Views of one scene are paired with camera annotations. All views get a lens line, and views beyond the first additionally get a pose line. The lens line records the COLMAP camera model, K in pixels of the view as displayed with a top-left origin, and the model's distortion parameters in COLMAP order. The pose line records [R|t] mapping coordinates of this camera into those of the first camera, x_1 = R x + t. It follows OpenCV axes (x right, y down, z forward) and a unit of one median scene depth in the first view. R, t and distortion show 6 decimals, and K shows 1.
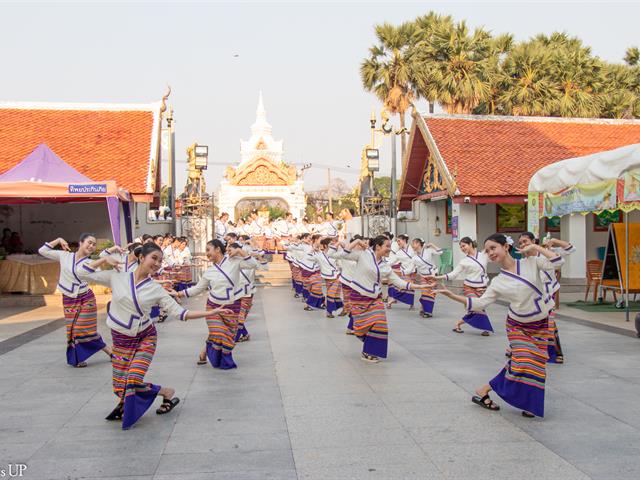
lens RADIAL K [[742.4, 0, 320.0], [0, 742.4, 240.0], [0, 0, 1]] dist [-0.008037, 0.028684]
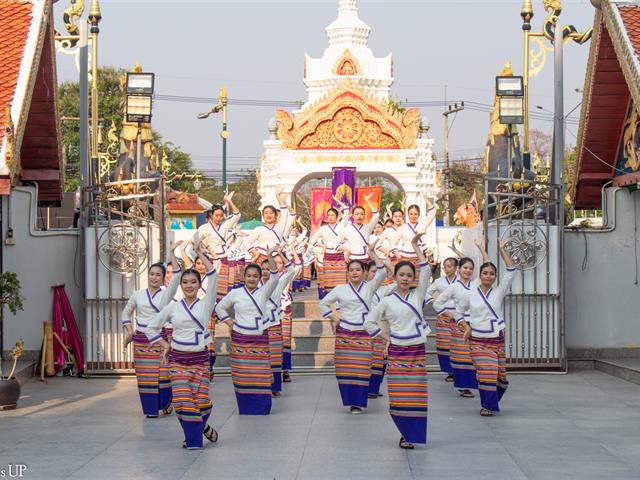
lens RADIAL K [[1501.9, 0, 320.0], [0, 1501.9, 240.0], [0, 0, 1]] dist [-0.015218, -0.034945]
pose [[0.991960, 0.004096, -0.126488, 0.028775], [-0.005335, 0.999941, -0.009461, -0.004465], [0.126442, 0.010060, 0.991923, 0.024461]]
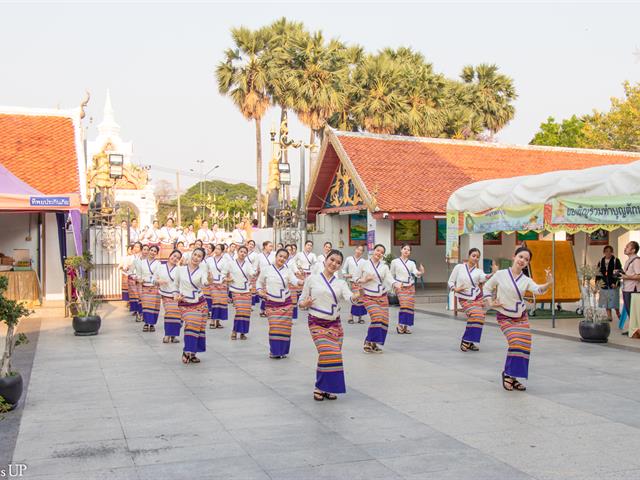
lens RADIAL K [[776.2, 0, 320.0], [0, 776.2, 240.0], [0, 0, 1]] dist [0.005517, -0.002689]
pose [[0.971300, 0.010119, 0.237642, -0.053650], [-0.008542, 0.999934, -0.007663, -0.003358], [-0.237704, 0.005413, 0.971322, -0.020596]]
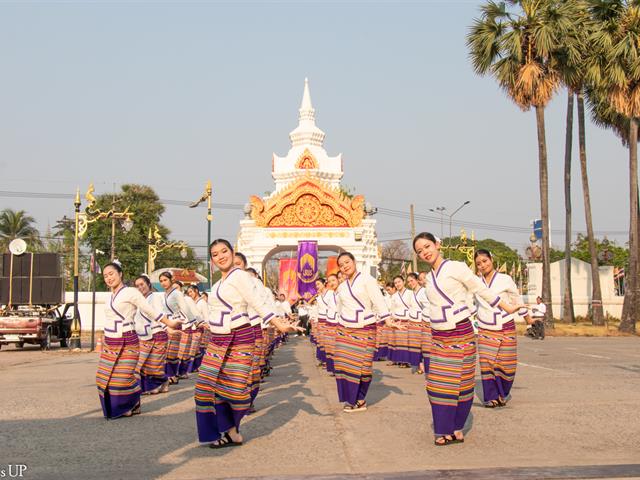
lens RADIAL K [[776.2, 0, 320.0], [0, 776.2, 240.0], [0, 0, 1]] dist [0.005517, -0.002689]
pose [[0.997990, -0.002614, -0.063315, -0.028611], [-0.003206, 0.995787, -0.091635, -0.004890], [0.063288, 0.091654, 0.993778, 0.378767]]
